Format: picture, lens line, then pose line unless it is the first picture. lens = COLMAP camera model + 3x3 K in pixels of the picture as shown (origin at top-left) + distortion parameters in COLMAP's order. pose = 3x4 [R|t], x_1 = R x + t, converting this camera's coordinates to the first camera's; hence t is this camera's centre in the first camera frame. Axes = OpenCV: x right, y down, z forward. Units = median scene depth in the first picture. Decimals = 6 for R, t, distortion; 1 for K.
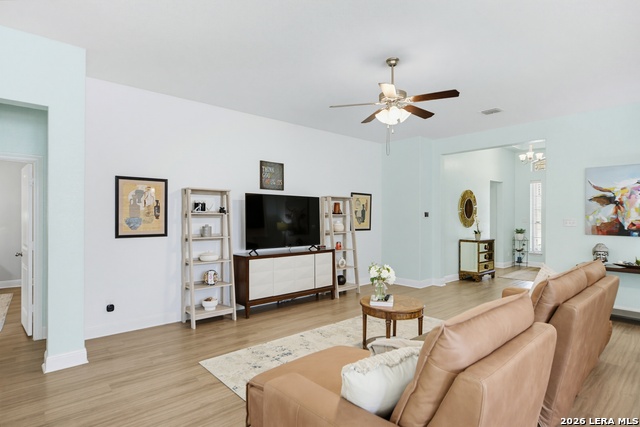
lens RADIAL K [[340.7, 0, 322.6], [0, 340.7, 215.1], [0, 0, 1]] dist [-0.011088, 0.004759]
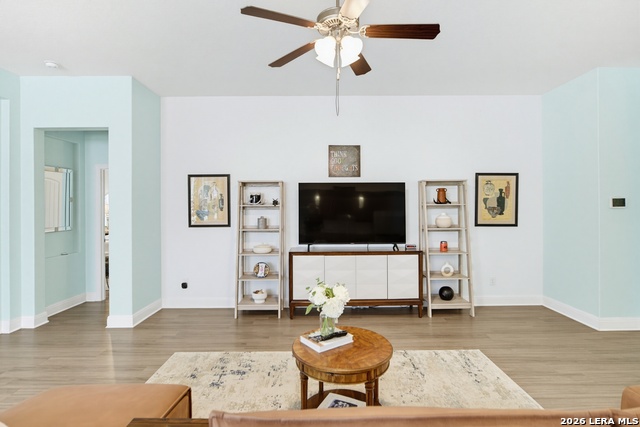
lens RADIAL K [[330.2, 0, 321.6], [0, 330.2, 205.2], [0, 0, 1]] dist [-0.011689, 0.004693]
pose [[0.748444, -0.008901, -0.663139, 0.415625], [0.010931, 0.999940, -0.001084, -0.002209], [0.663108, -0.006437, 0.748496, 0.370584]]
